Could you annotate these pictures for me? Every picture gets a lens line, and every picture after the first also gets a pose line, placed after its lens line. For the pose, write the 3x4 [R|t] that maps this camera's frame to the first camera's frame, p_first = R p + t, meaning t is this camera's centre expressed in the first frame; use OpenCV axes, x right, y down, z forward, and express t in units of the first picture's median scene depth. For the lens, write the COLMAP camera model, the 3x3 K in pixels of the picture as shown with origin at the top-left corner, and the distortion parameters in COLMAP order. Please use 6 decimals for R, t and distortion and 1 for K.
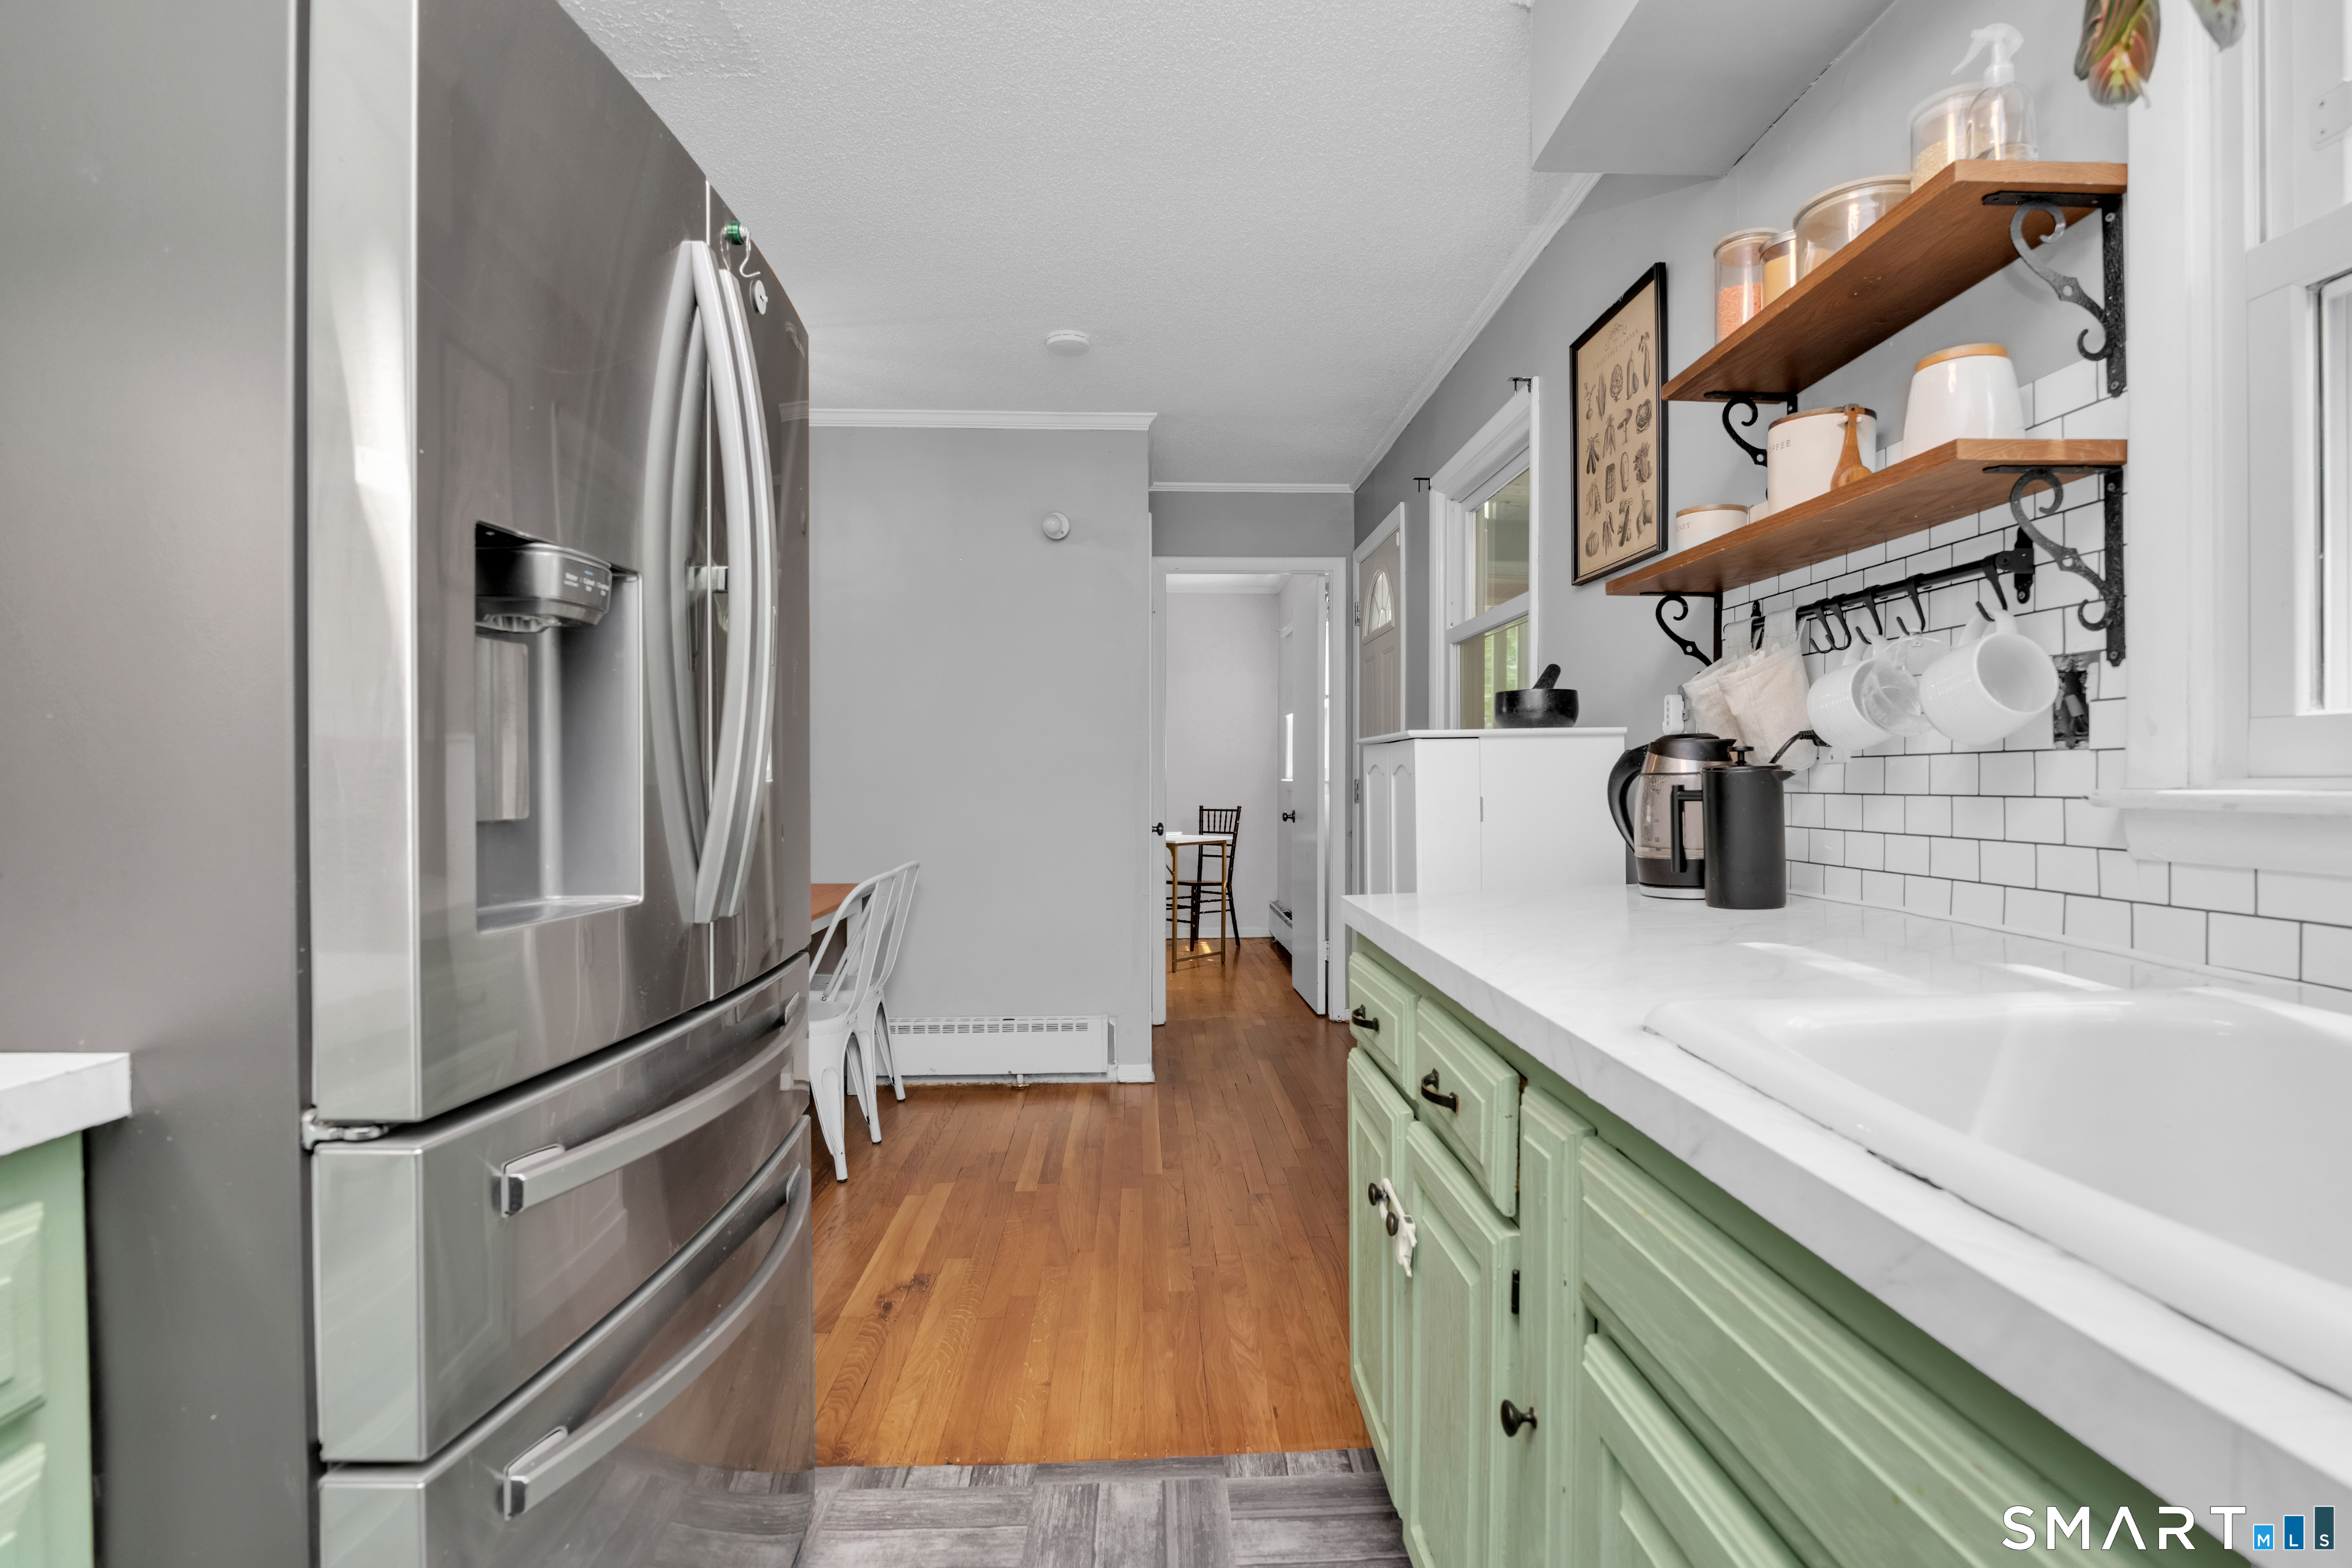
lens RADIAL K [[1172.2, 0, 1194.2], [0, 1172.2, 770.0], [0, 0, 1]] dist [-0.014448, -0.001360]
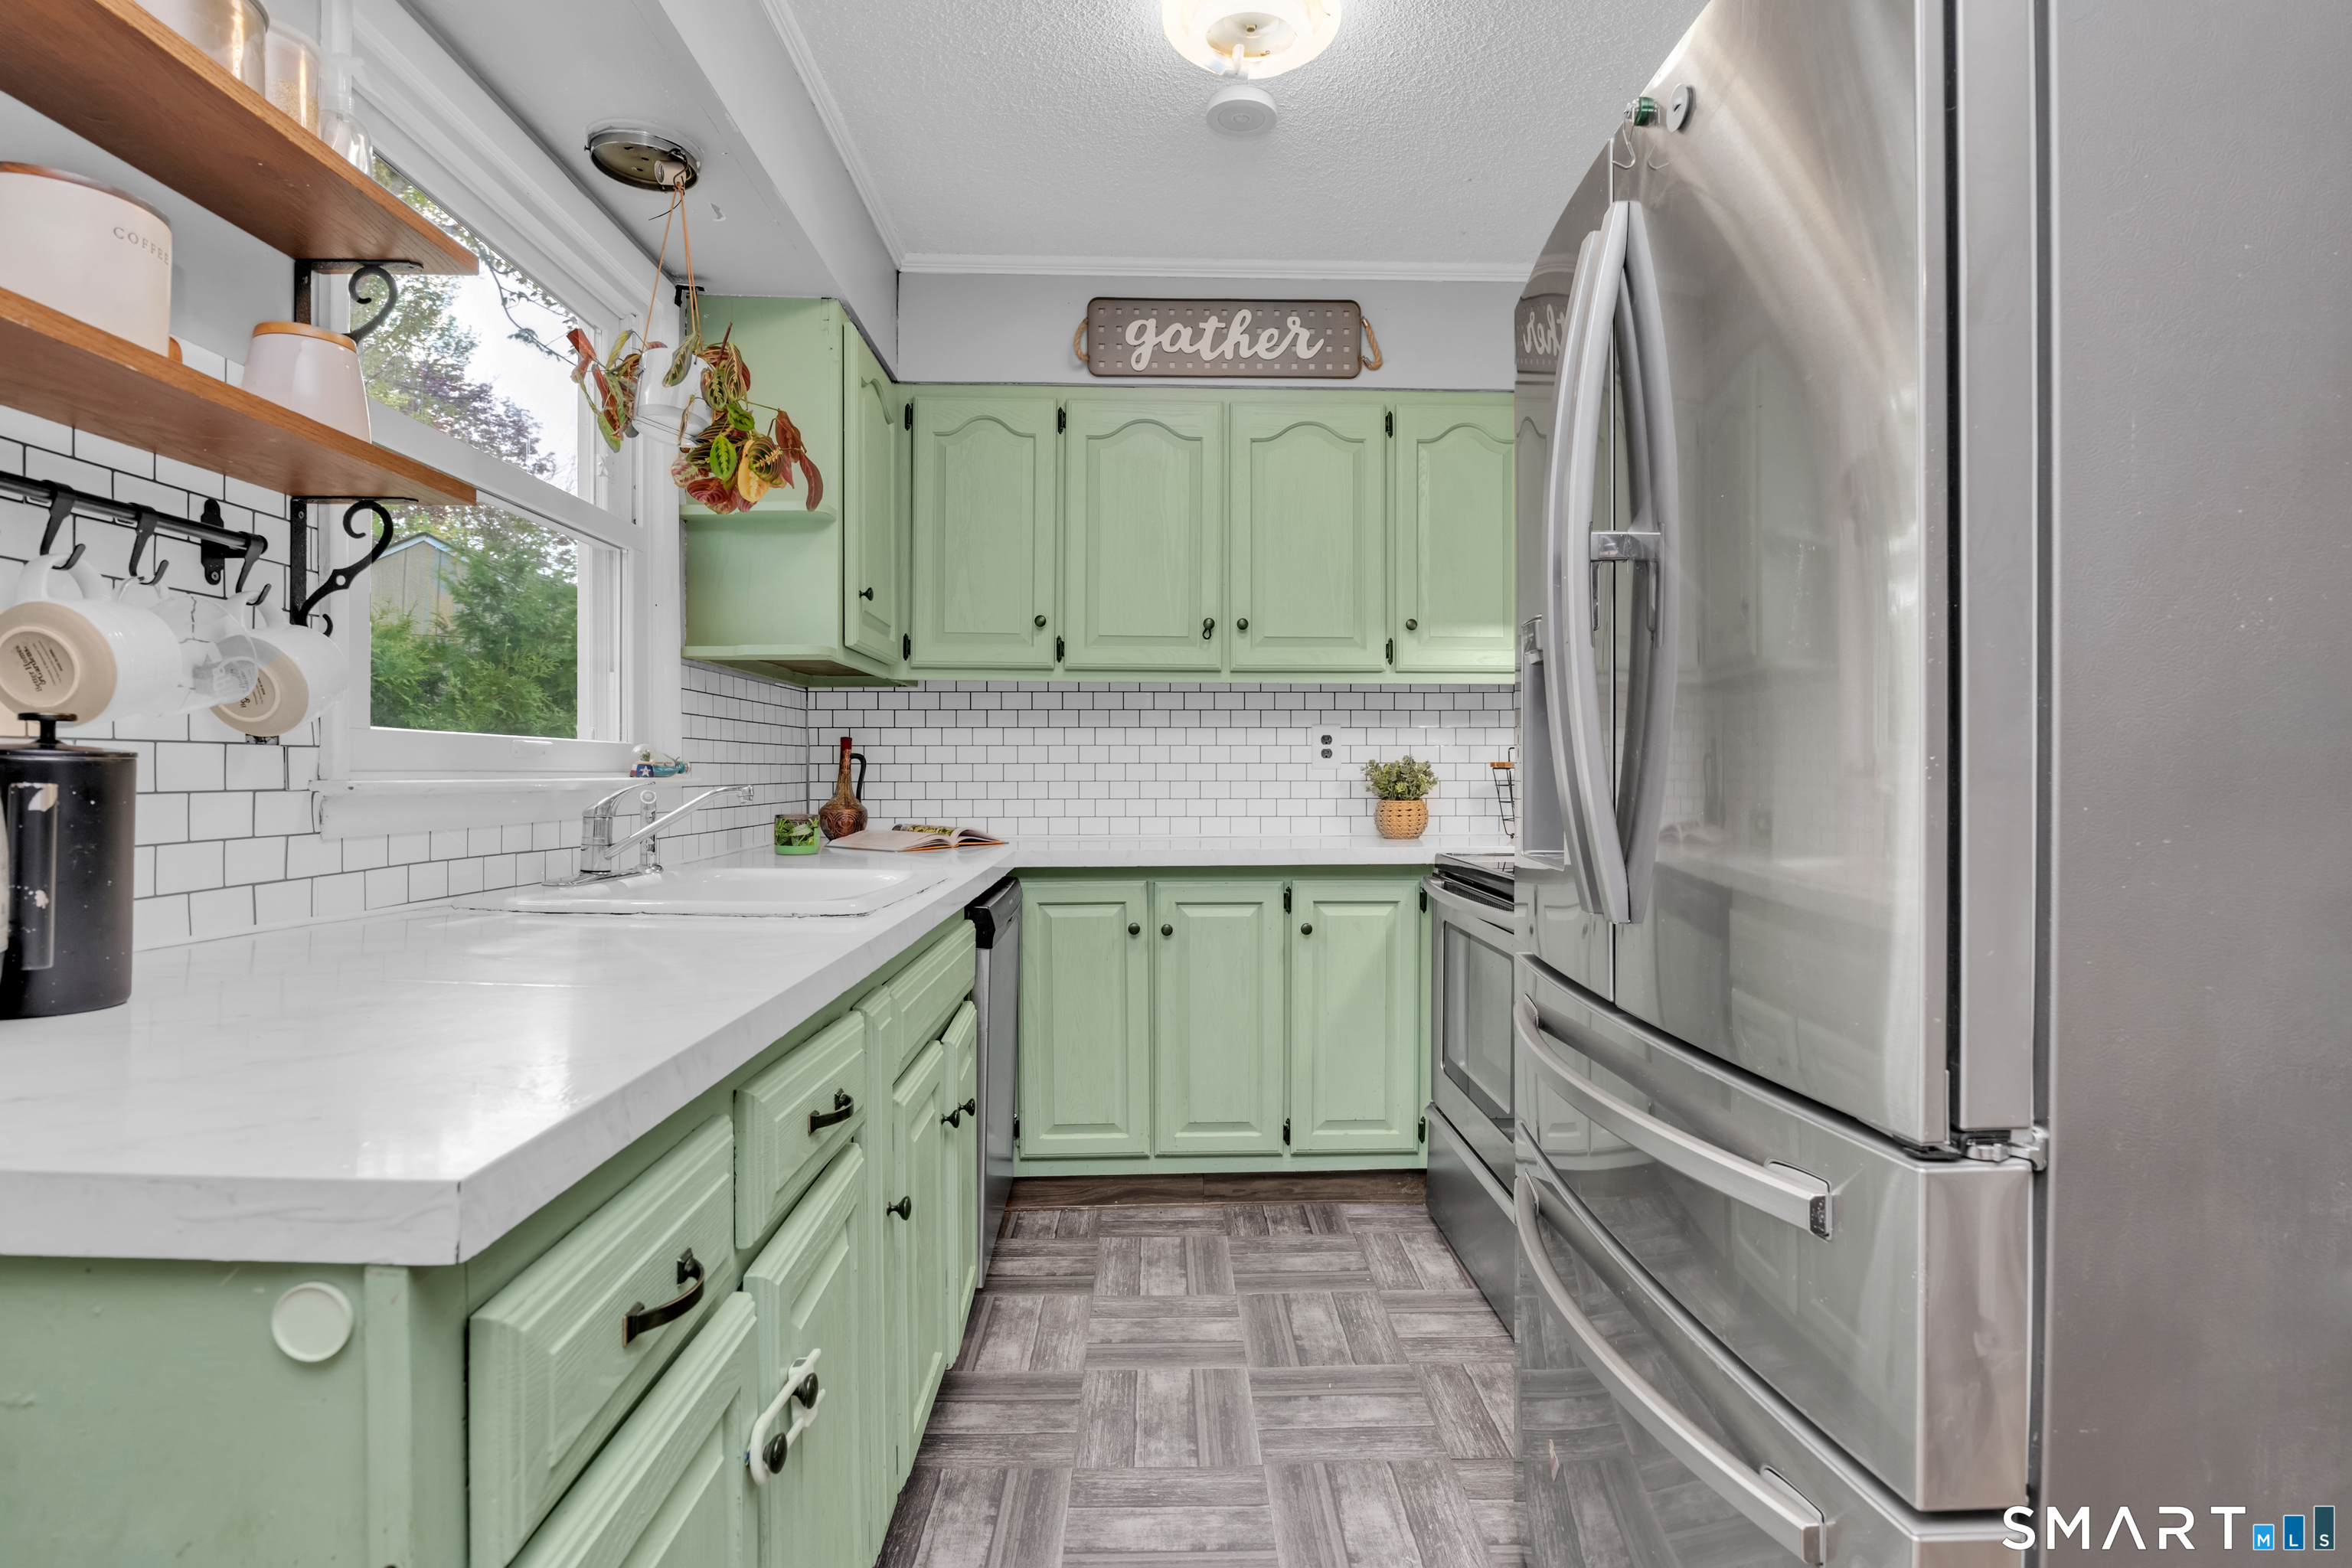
lens RADIAL K [[1172.2, 0, 1194.2], [0, 1172.2, 770.0], [0, 0, 1]] dist [-0.014448, -0.001360]
pose [[-0.999928, 0.004750, 0.011045, -0.082329], [0.004677, 0.999967, -0.006606, 0.015509], [-0.011076, -0.006554, -0.999917, 1.895747]]
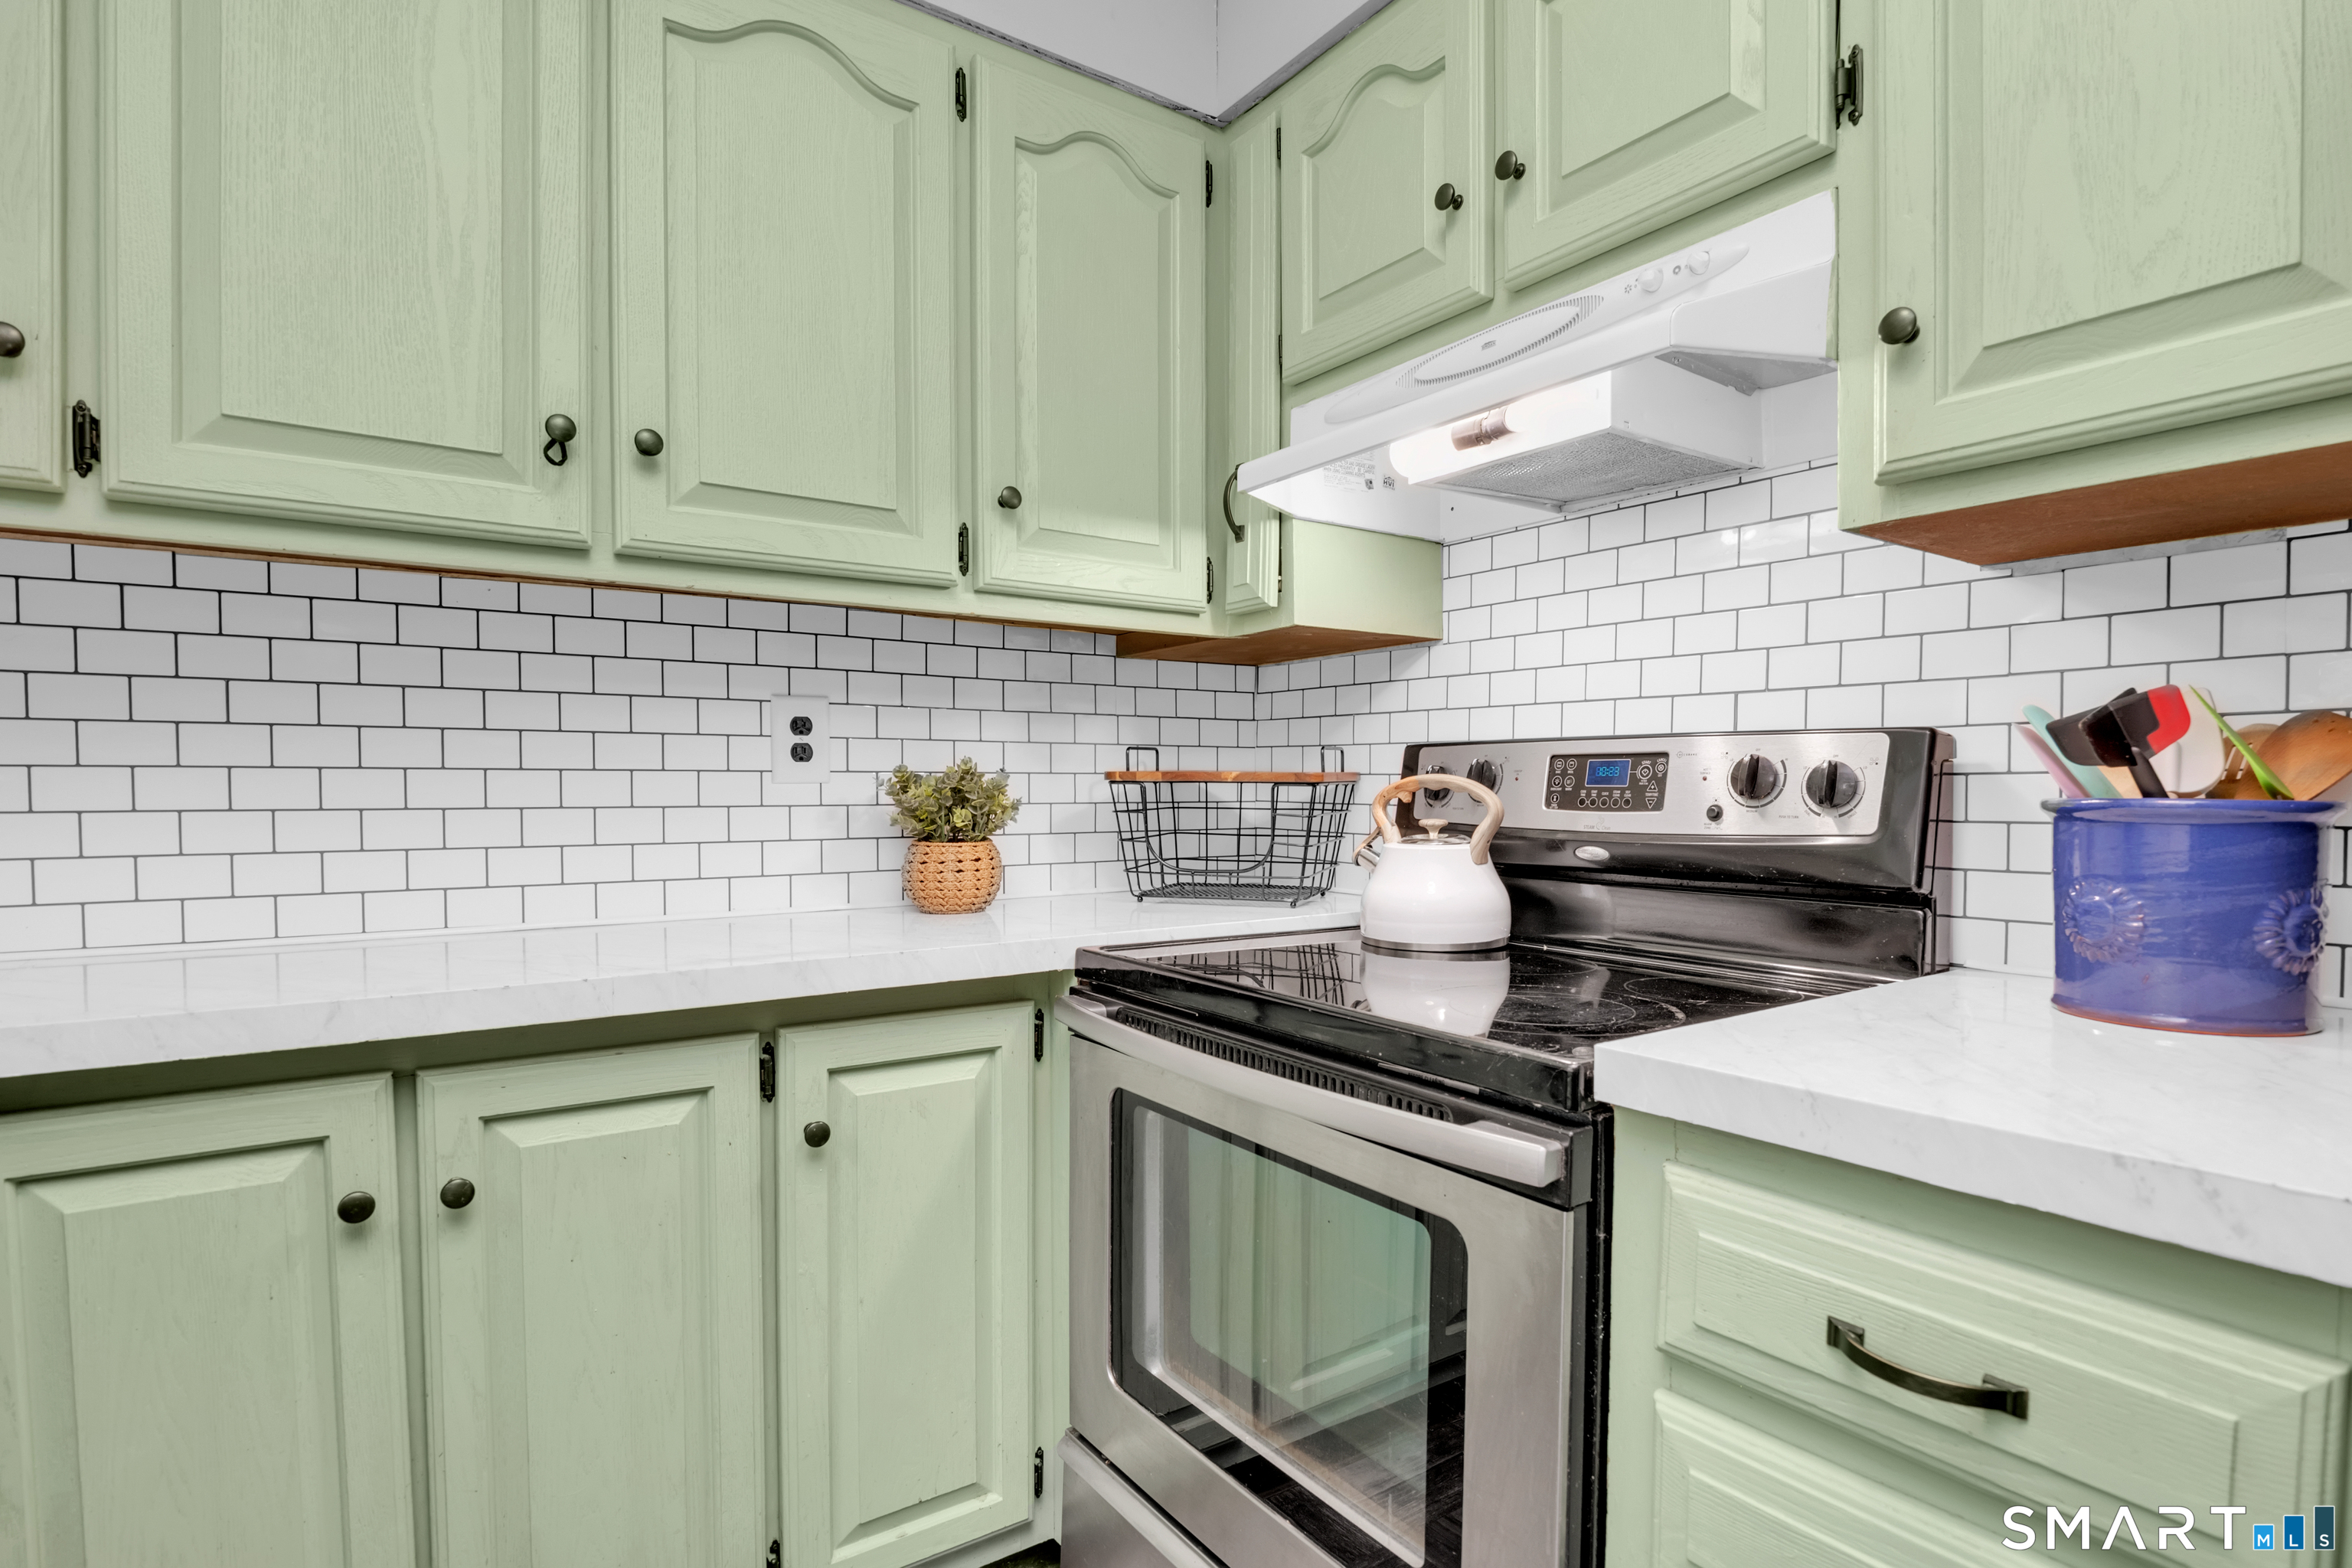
lens RADIAL K [[1180.1, 0, 1206.3], [0, 1180.1, 825.2], [0, 0, 1]] dist [-0.019505, -0.001061]
pose [[-0.840659, 0.020773, -0.541166, -0.010267], [0.004941, 0.999517, 0.030692, 0.007201], [0.541542, 0.023128, -0.840355, 0.725671]]
